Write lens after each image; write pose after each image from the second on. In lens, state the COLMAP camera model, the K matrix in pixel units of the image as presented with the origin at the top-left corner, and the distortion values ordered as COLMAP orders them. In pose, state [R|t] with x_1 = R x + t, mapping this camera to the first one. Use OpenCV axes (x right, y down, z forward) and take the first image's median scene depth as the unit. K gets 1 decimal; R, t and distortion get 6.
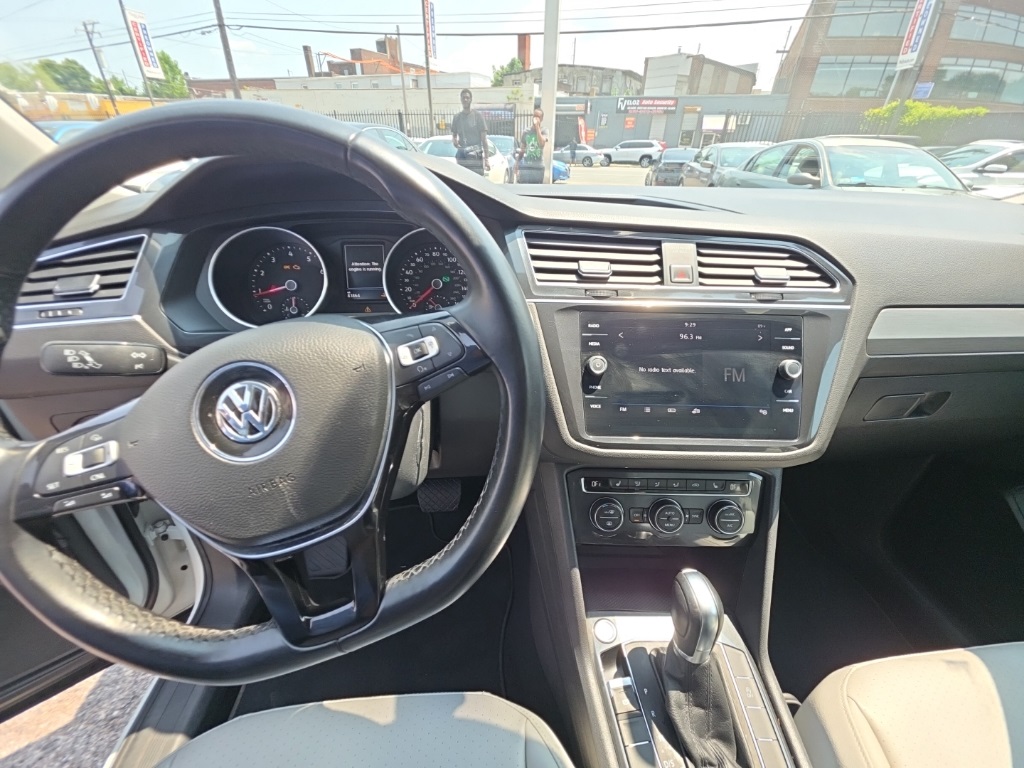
lens RADIAL K [[408.0, 0, 512.0], [0, 408.0, 384.0], [0, 0, 1]] dist [0.024984, -0.016225]
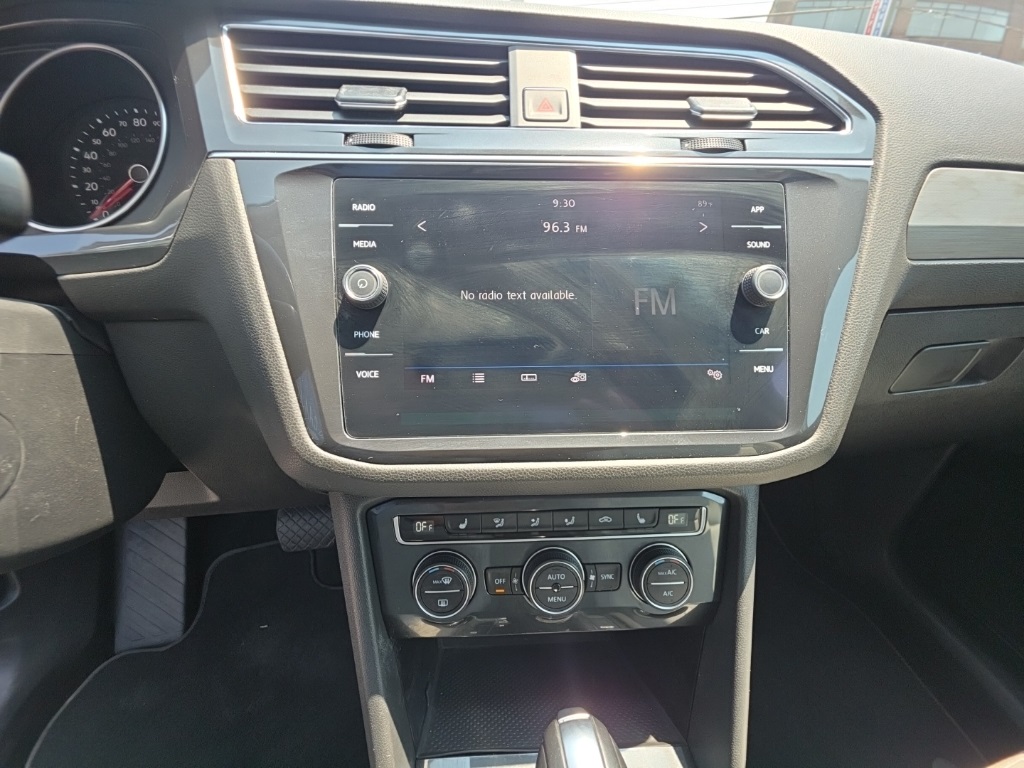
lens RADIAL K [[408.0, 0, 512.0], [0, 408.0, 384.0], [0, 0, 1]] dist [0.024984, -0.016225]
pose [[0.998600, -0.035212, 0.039469, 0.338858], [0.035615, 0.999320, -0.009558, 0.073477], [-0.039106, 0.010950, 0.999175, 0.503297]]
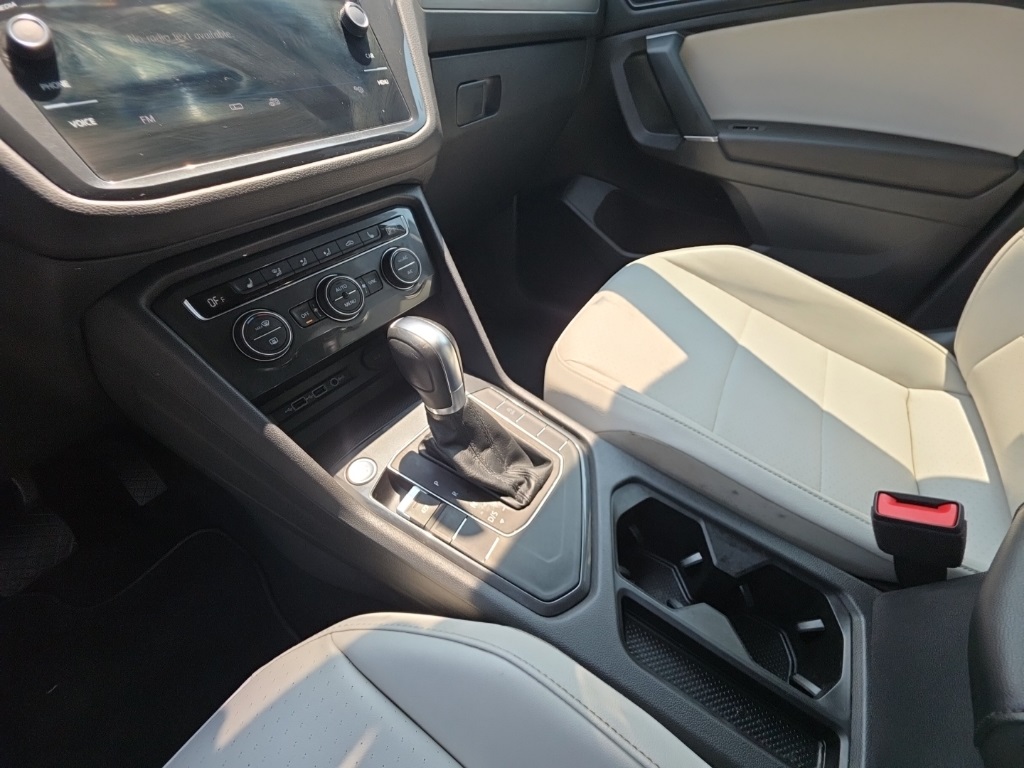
lens RADIAL K [[408.3, 0, 506.9], [0, 408.3, 382.1], [0, 0, 1]] dist [0.026448, -0.015712]
pose [[0.595911, -0.555282, 0.580131, 0.045393], [0.435604, 0.830406, 0.347384, 0.353583], [-0.674640, 0.045697, 0.736731, 0.289246]]
